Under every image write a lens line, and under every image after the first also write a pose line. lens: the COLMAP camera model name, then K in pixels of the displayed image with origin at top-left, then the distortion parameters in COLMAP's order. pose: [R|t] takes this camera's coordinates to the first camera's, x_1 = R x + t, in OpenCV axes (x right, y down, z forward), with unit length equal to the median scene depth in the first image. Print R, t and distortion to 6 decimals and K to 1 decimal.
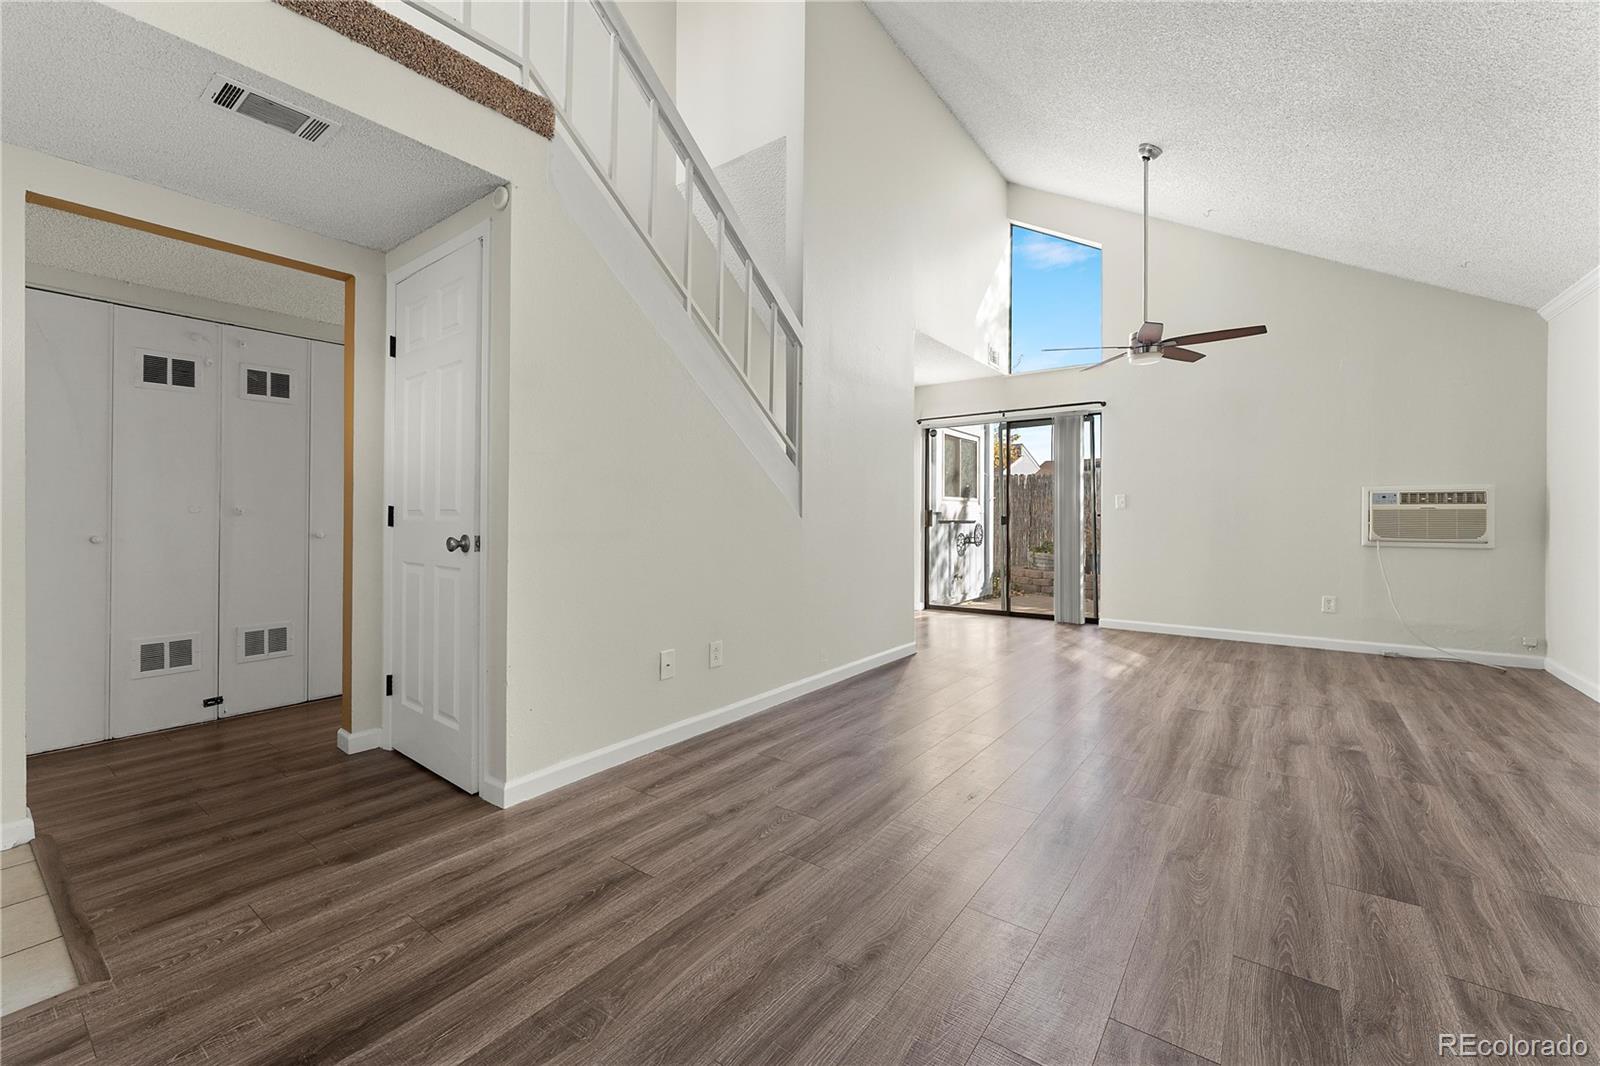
lens RADIAL K [[650.3, 0, 795.0], [0, 650.3, 508.5], [0, 0, 1]] dist [-0.001353, 0.000034]
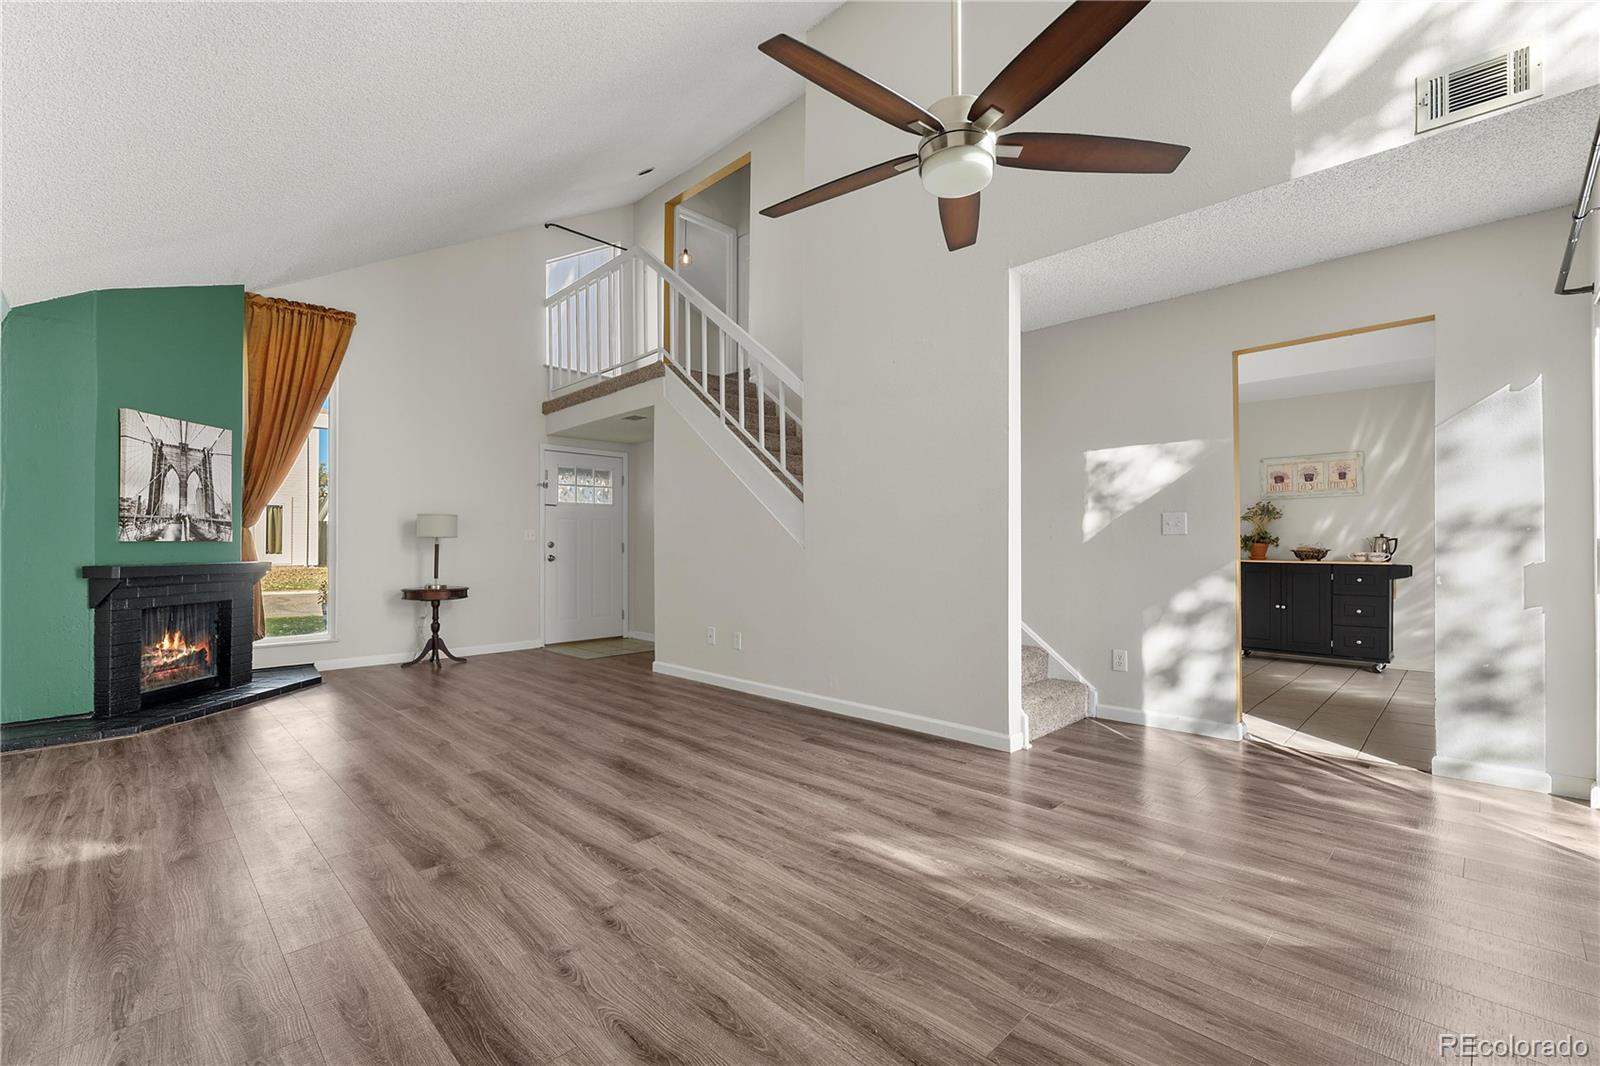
lens RADIAL K [[680.4, 0, 800.0], [0, 680.4, 536.8], [0, 0, 1]] dist [0.001126, 0.000120]
pose [[-0.139523, -0.012443, -0.990141, 1.009027], [0.011405, 0.999835, -0.014172, 0.006582], [0.990153, -0.013270, -0.139358, 0.979291]]
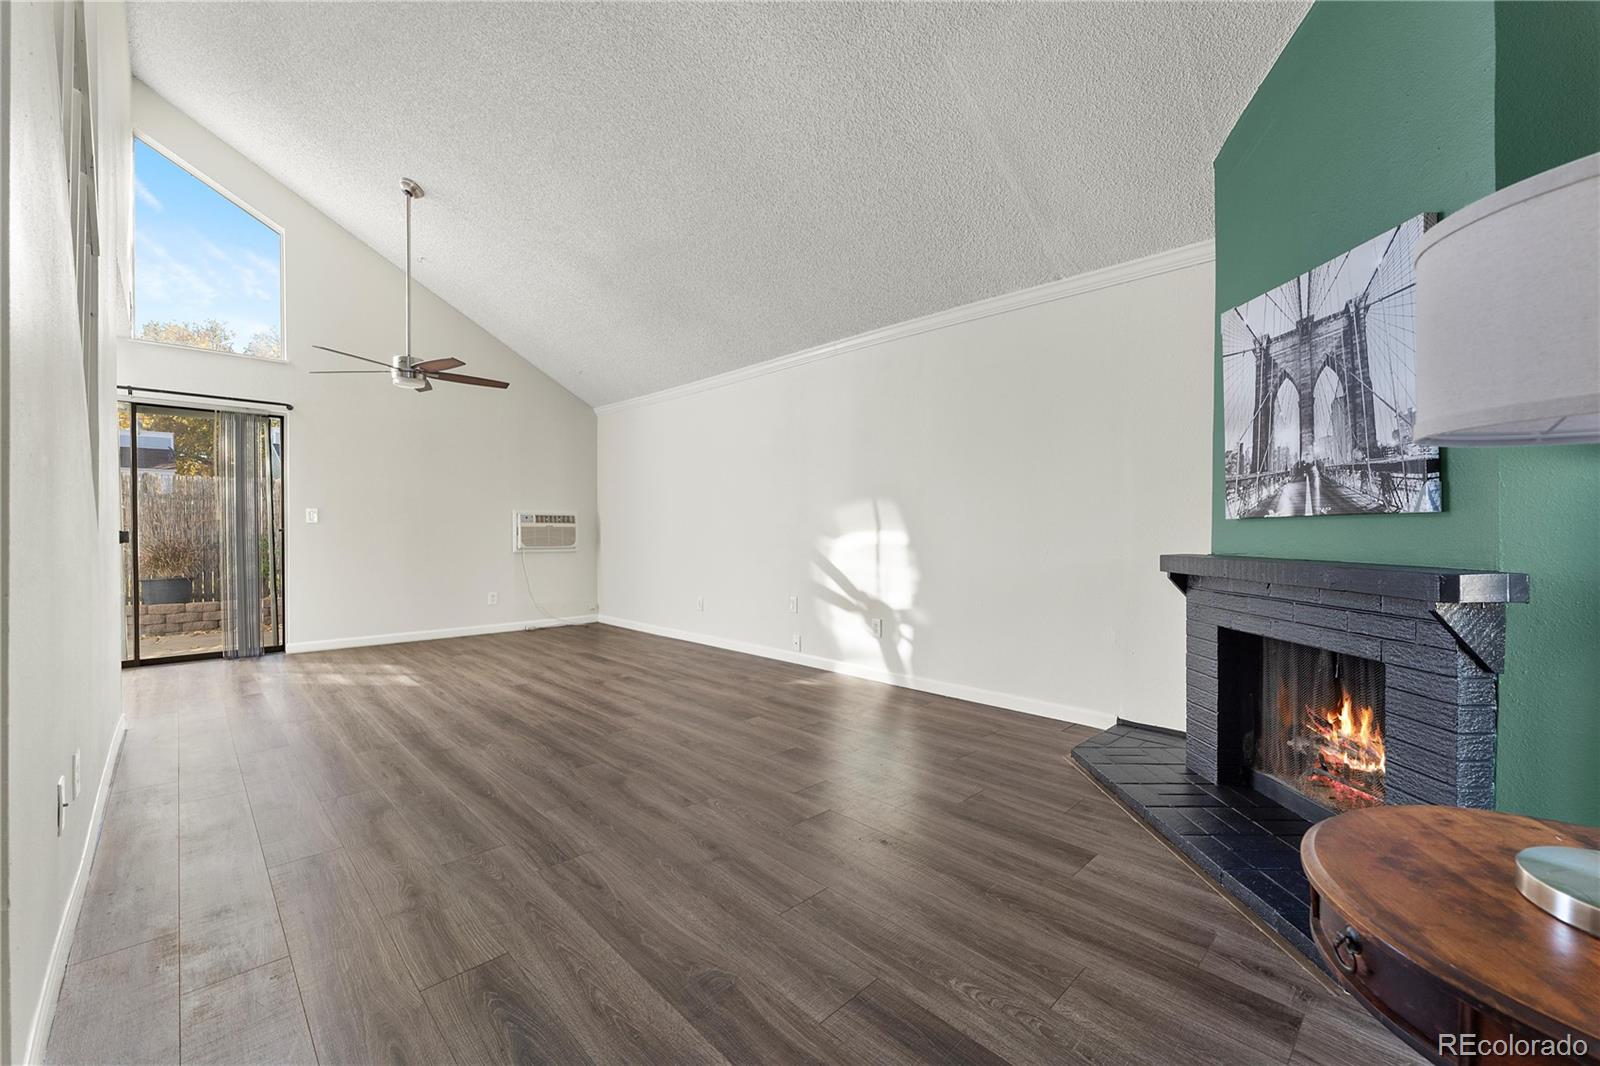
lens RADIAL K [[650.3, 0, 804.1], [0, 650.3, 529.0], [0, 0, 1]] dist [-0.001353, 0.000034]
pose [[0.151866, 0.003644, 0.988394, -0.423437], [-0.011516, 0.999932, -0.001917, 0.002854], [-0.988334, -0.011091, 0.151897, 0.206538]]
